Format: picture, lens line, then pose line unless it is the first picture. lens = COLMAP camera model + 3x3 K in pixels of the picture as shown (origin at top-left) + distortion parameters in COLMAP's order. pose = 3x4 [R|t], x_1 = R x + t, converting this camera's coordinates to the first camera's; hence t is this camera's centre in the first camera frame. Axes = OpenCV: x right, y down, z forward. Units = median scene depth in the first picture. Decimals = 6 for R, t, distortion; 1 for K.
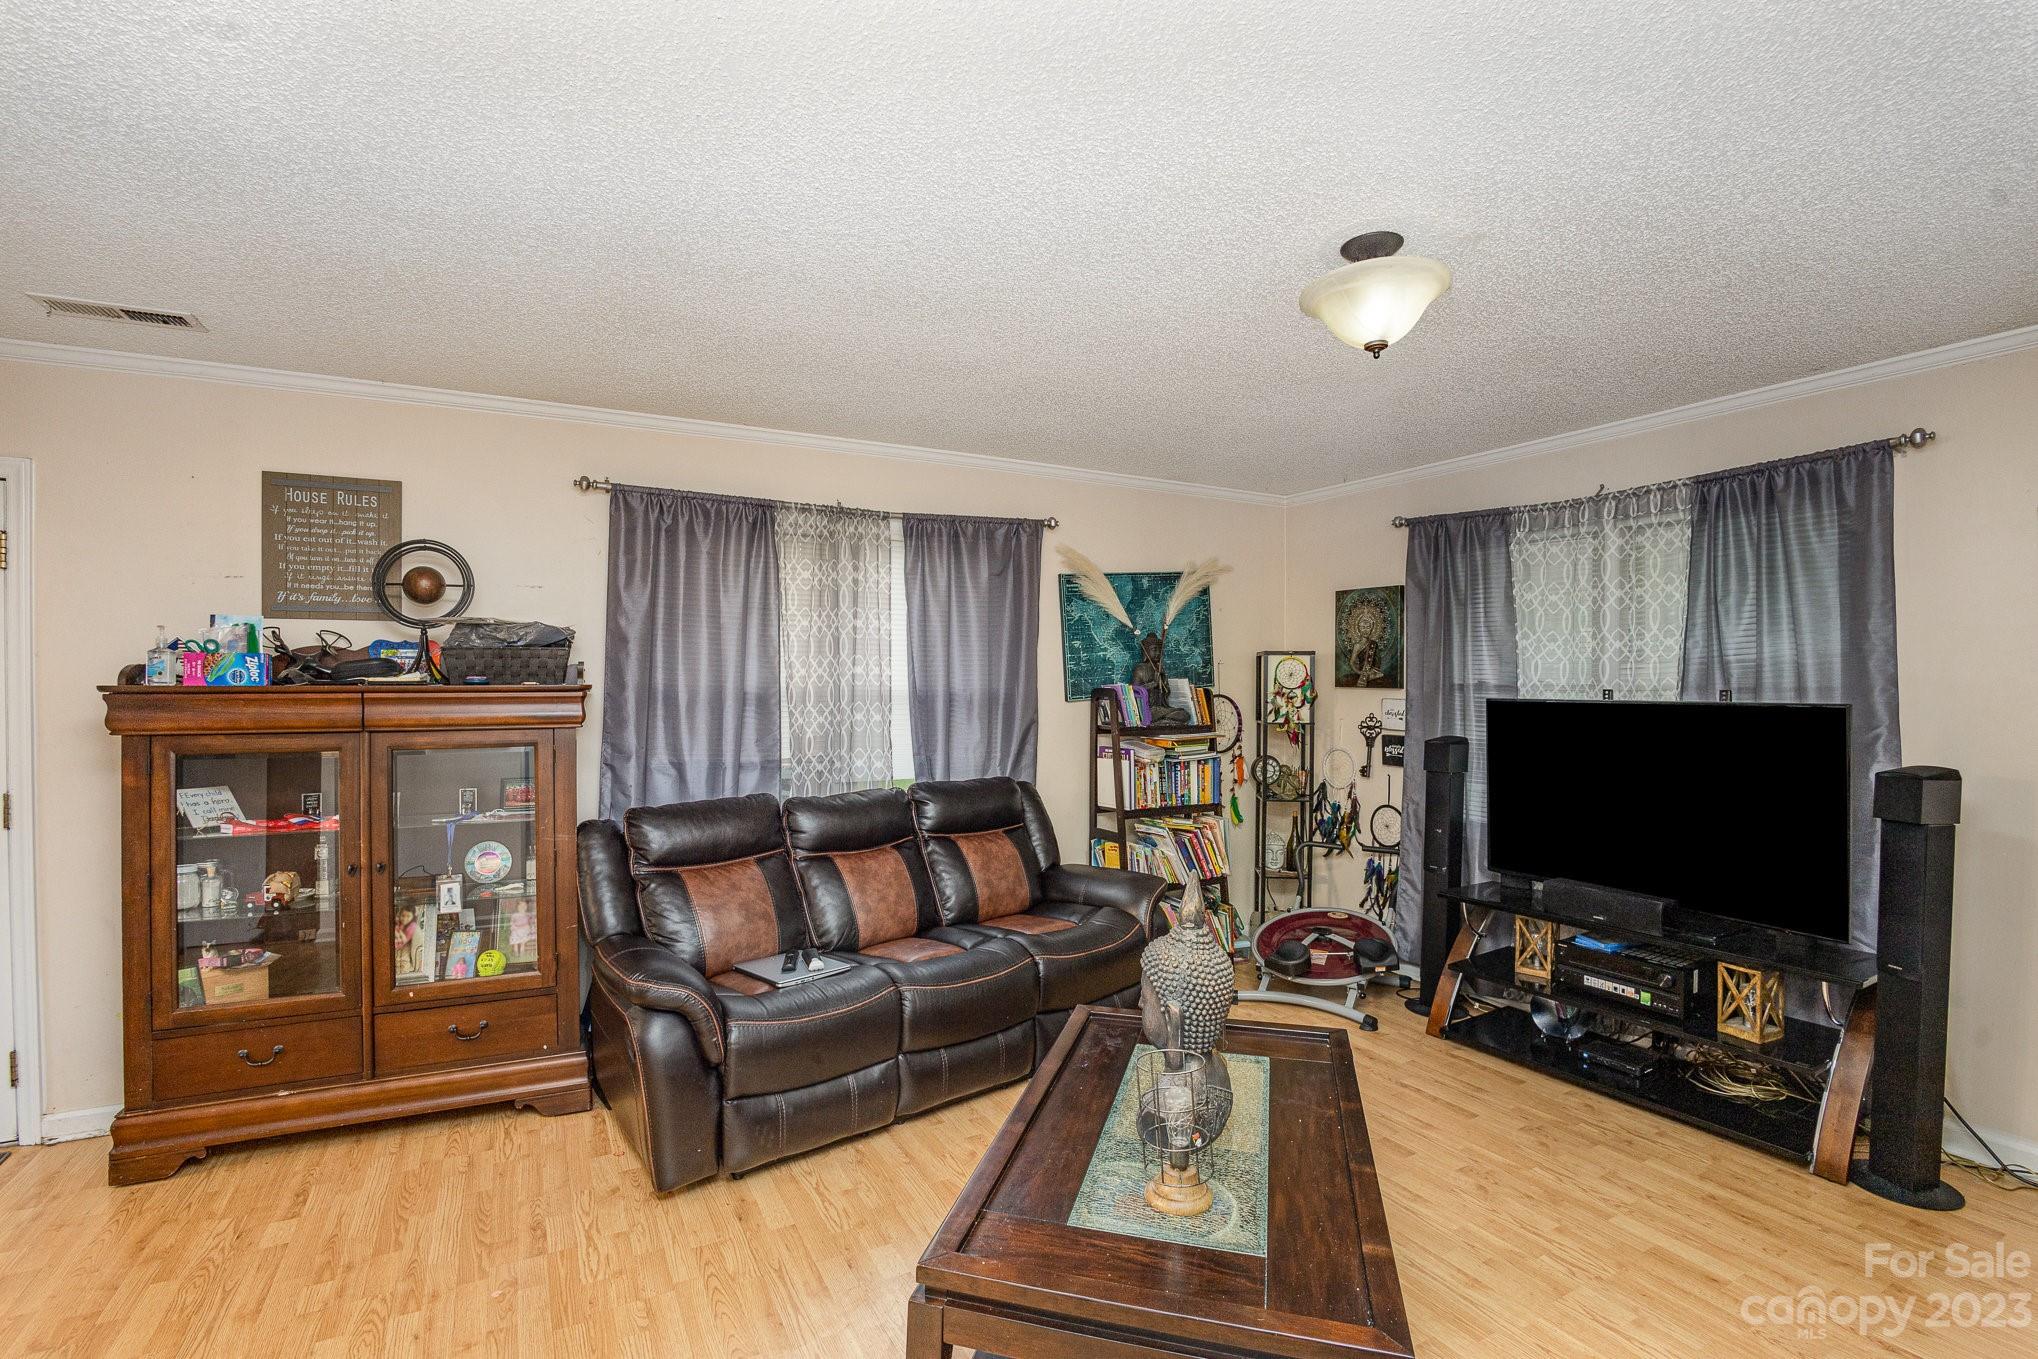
lens RADIAL K [[927.8, 0, 1007.3], [0, 927.8, 672.0], [0, 0, 1]] dist [-0.037551, 0.000399]
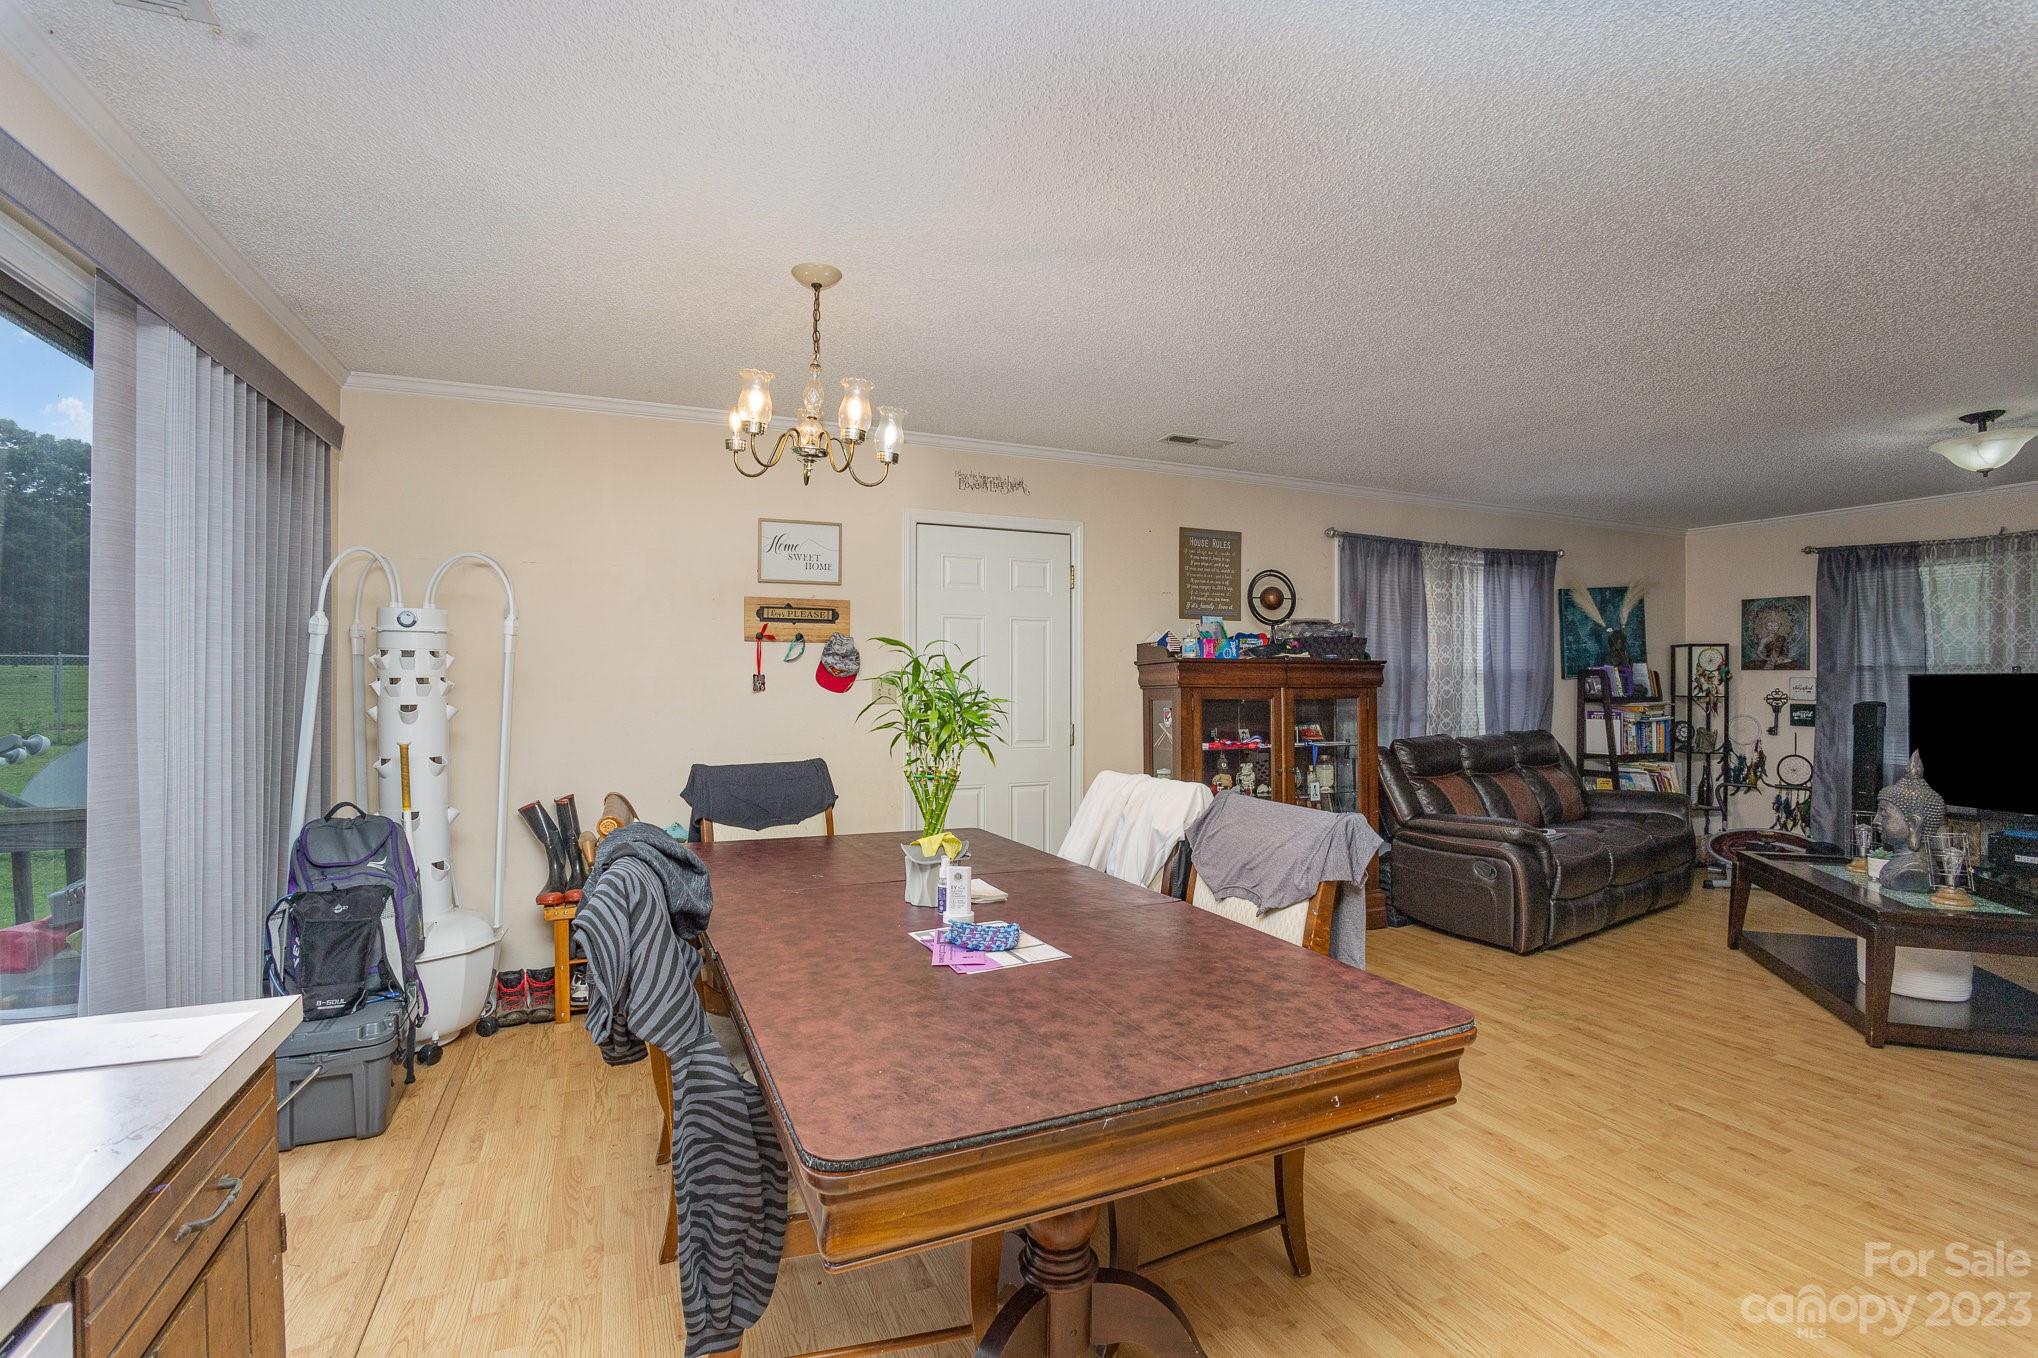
lens RADIAL K [[897.5, 0, 1012.4], [0, 897.5, 677.6], [0, 0, 1]] dist [-0.048615, 0.014877]
pose [[0.996689, 0.000864, -0.081305, -0.667277], [-0.000747, 0.999999, 0.001467, 0.028493], [0.081306, -0.001401, 0.996688, -0.406494]]
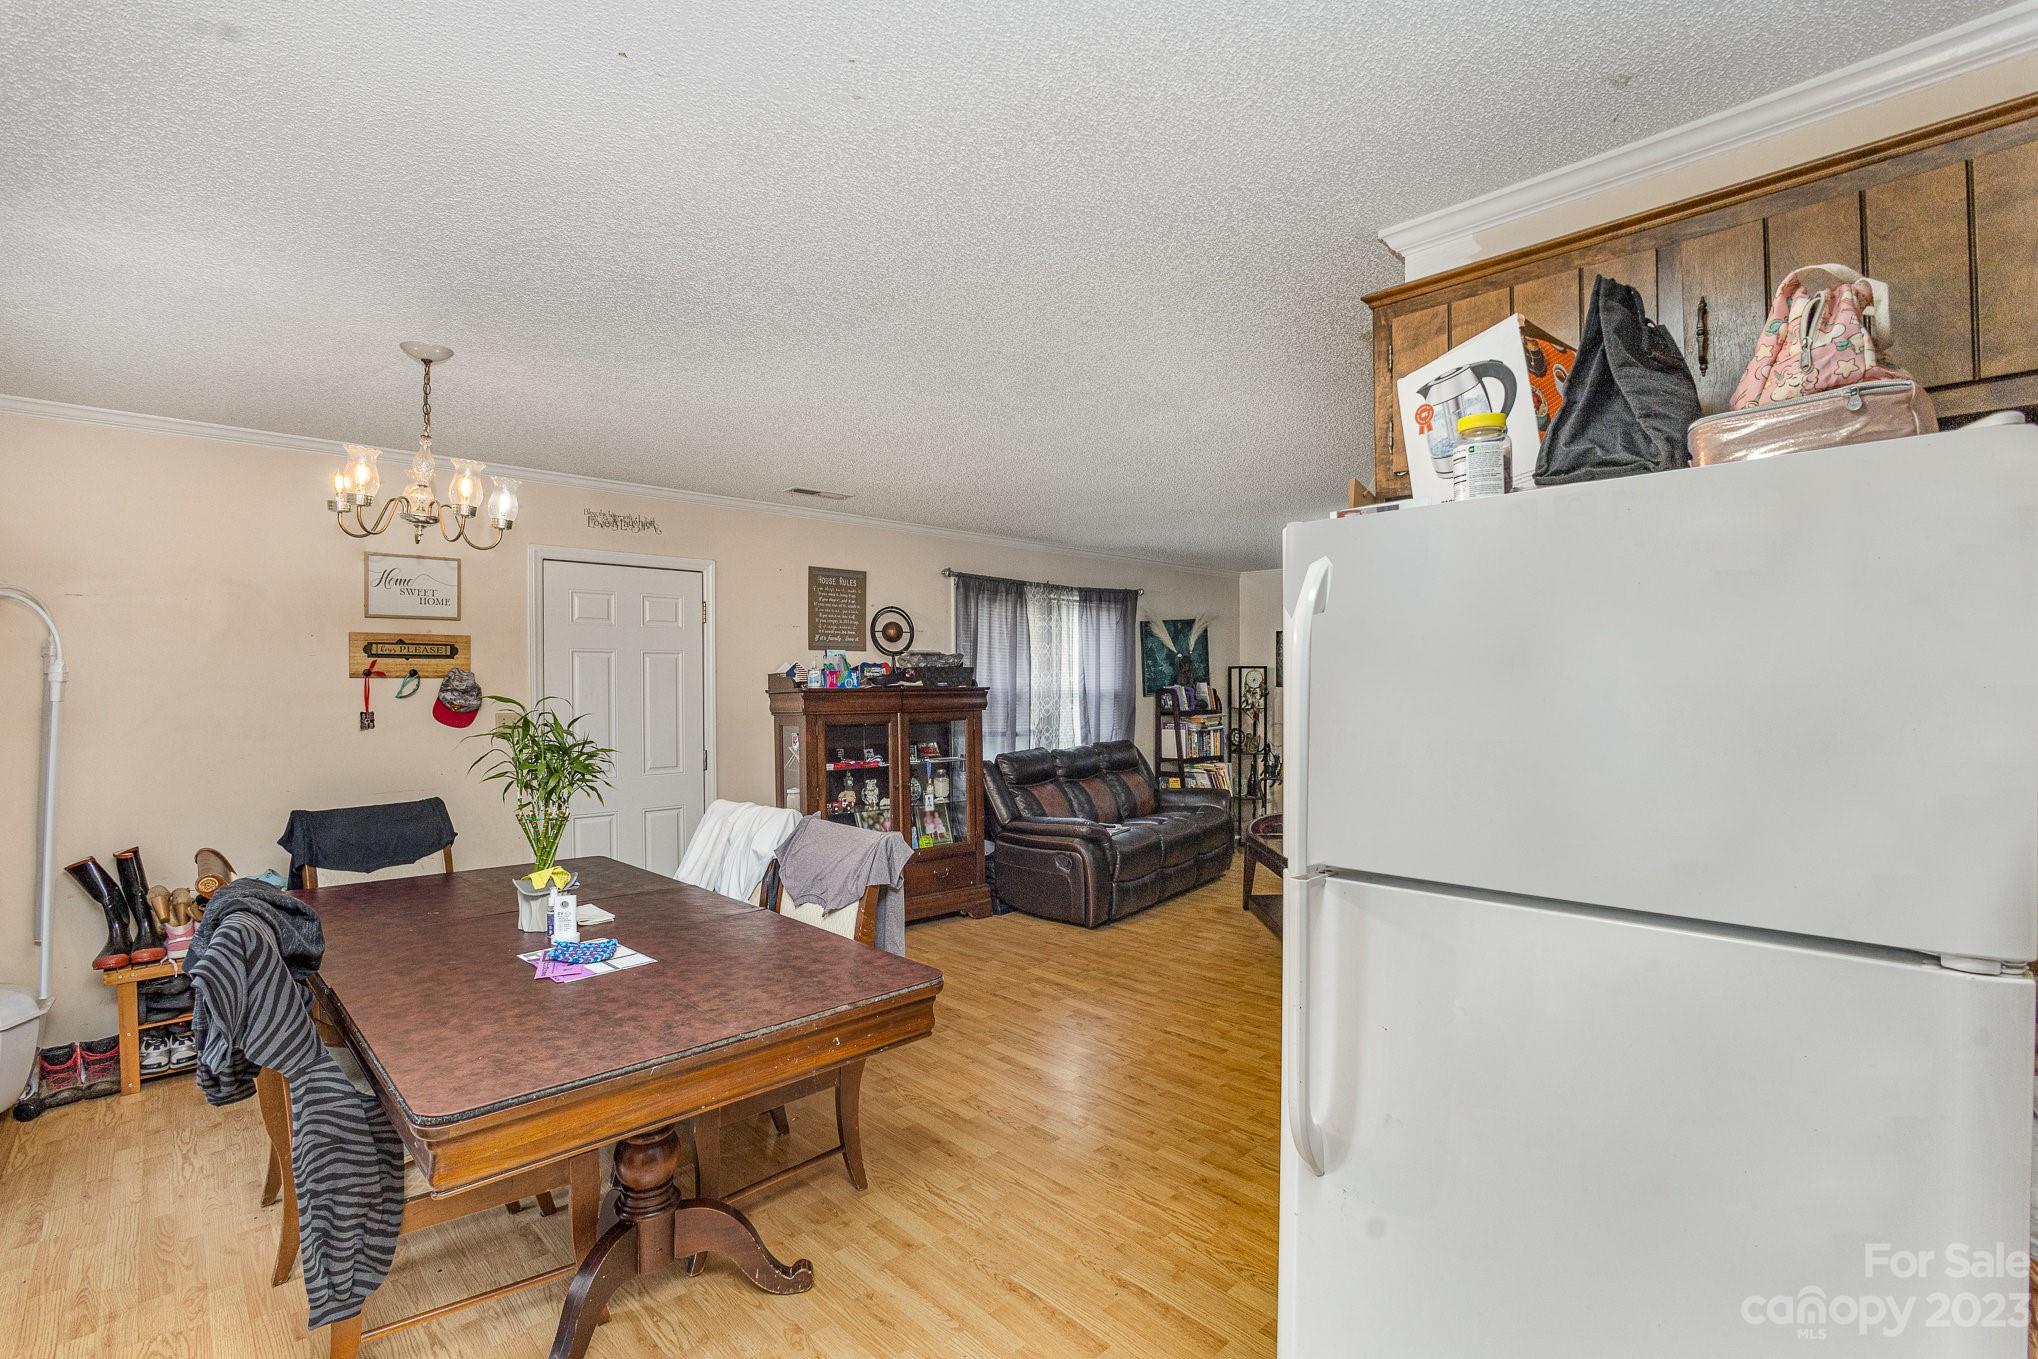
lens RADIAL K [[914.2, 0, 1006.3], [0, 914.2, 687.1], [0, 0, 1]] dist [-0.048139, 0.011251]
pose [[0.965342, -0.006868, 0.260899, -0.617751], [0.004327, 0.999937, 0.010311, -0.003322], [-0.260954, -0.008825, 0.965311, -0.541604]]
